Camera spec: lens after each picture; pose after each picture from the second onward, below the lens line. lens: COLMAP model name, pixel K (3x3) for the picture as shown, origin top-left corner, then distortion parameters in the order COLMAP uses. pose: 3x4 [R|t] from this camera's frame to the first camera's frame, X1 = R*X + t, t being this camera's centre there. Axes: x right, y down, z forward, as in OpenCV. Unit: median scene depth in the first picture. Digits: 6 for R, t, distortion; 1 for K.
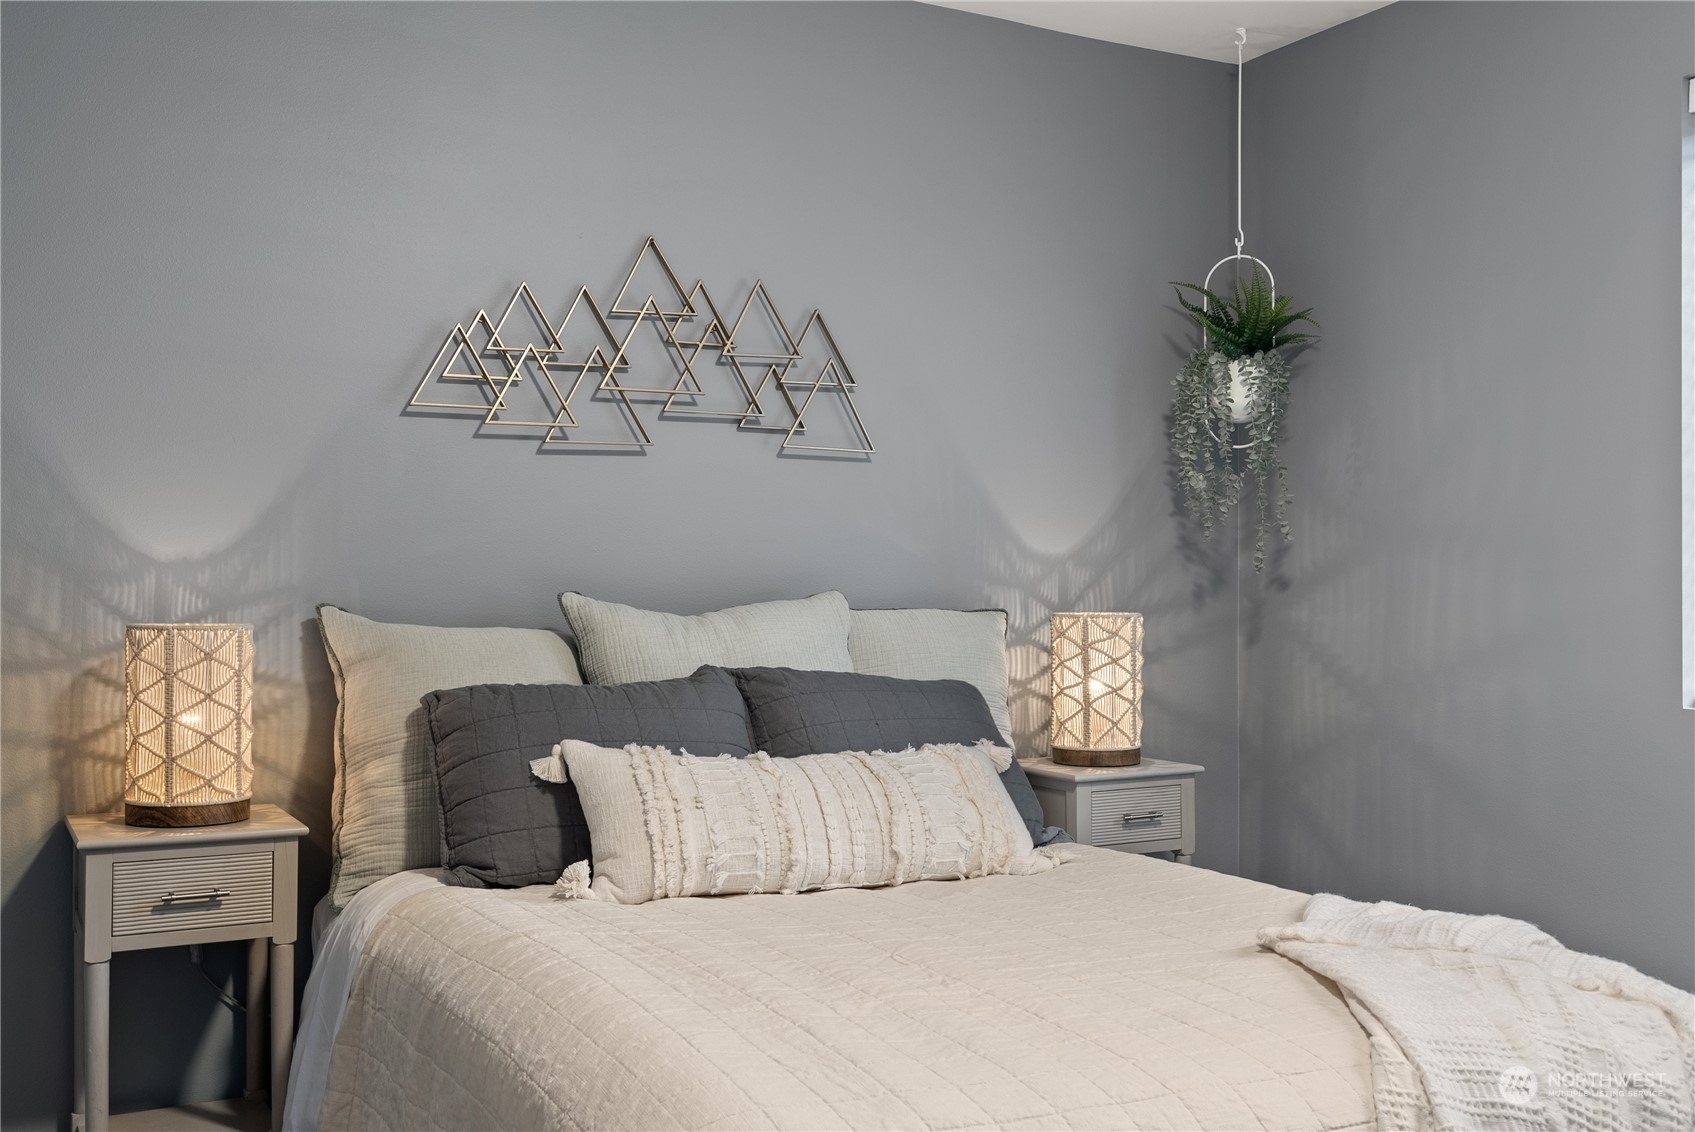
lens RADIAL K [[1692.3, 0, 845.2], [0, 1692.3, 562.0], [0, 0, 1]] dist [0.018679, 0.000000]
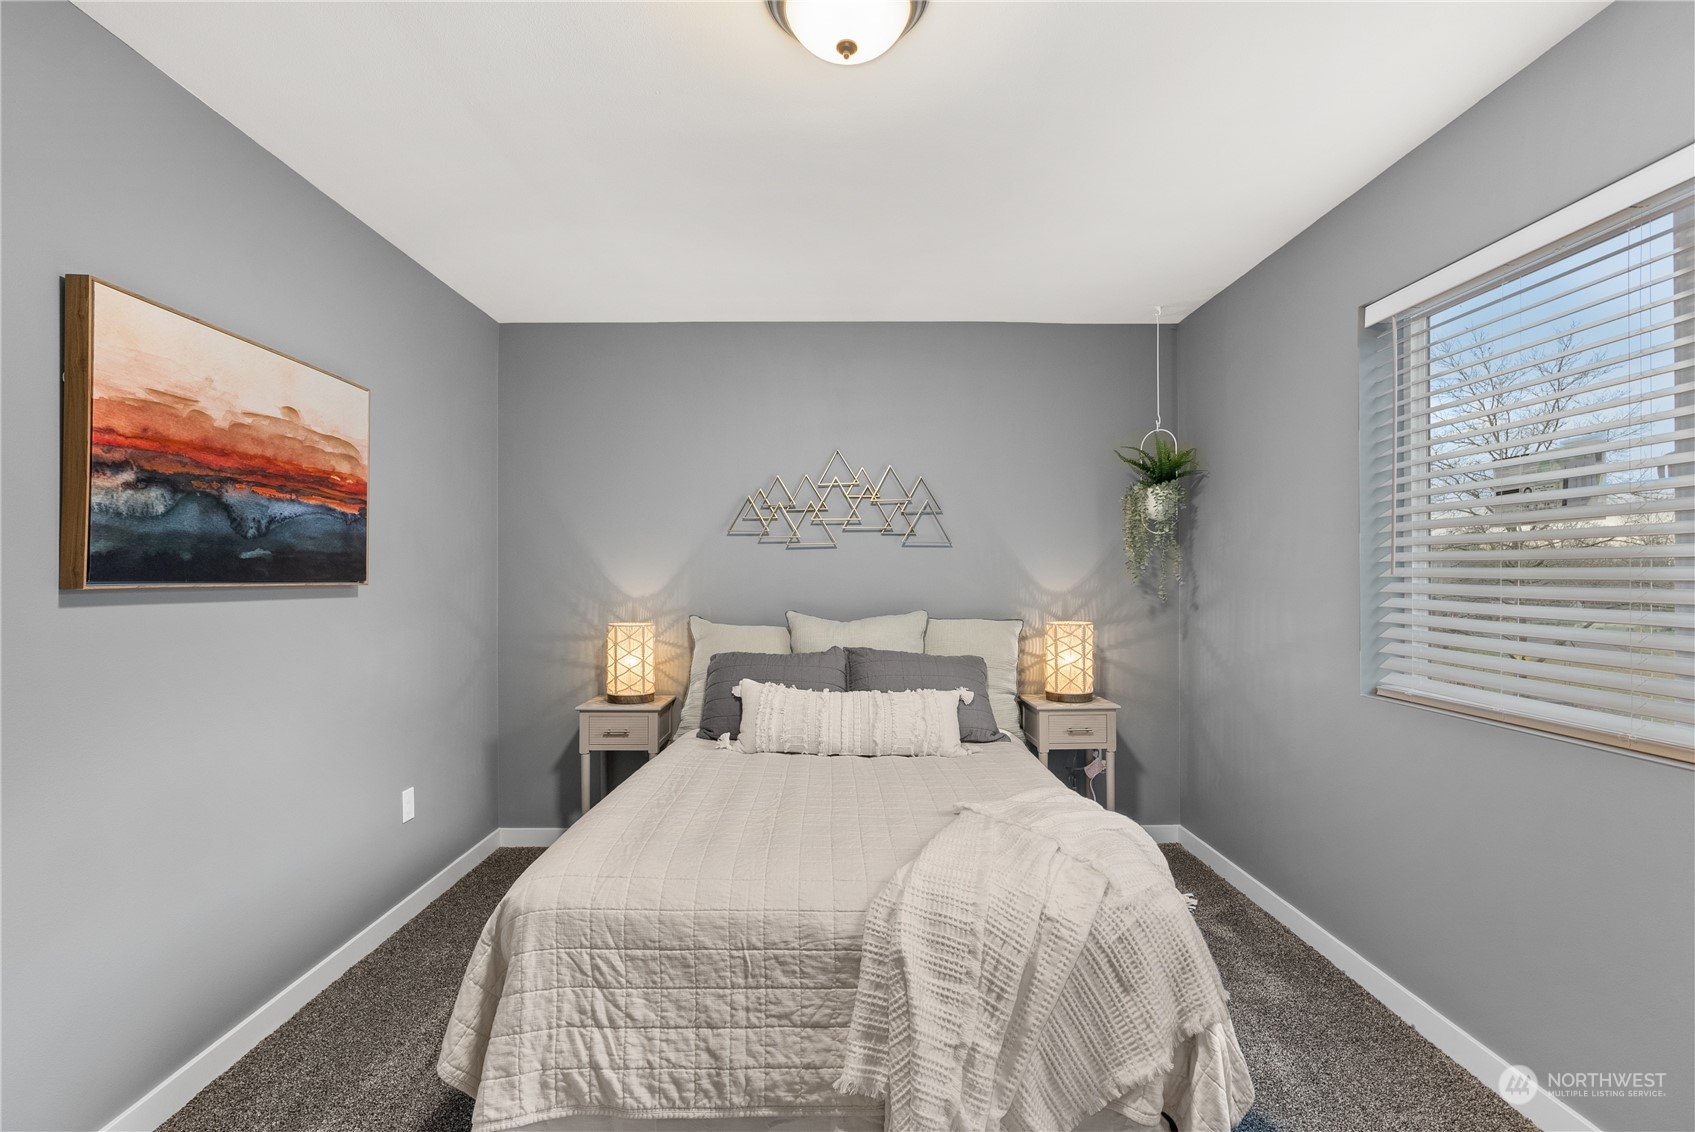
lens RADIAL K [[776.3, 0, 844.8], [0, 776.3, 575.7], [0, 0, 1]] dist [-0.002803, -0.001633]
pose [[0.884046, -0.003955, -0.467383, 0.361510], [0.007388, 0.999958, 0.005513, -0.032308], [0.467342, -0.008327, 0.884038, 0.102245]]
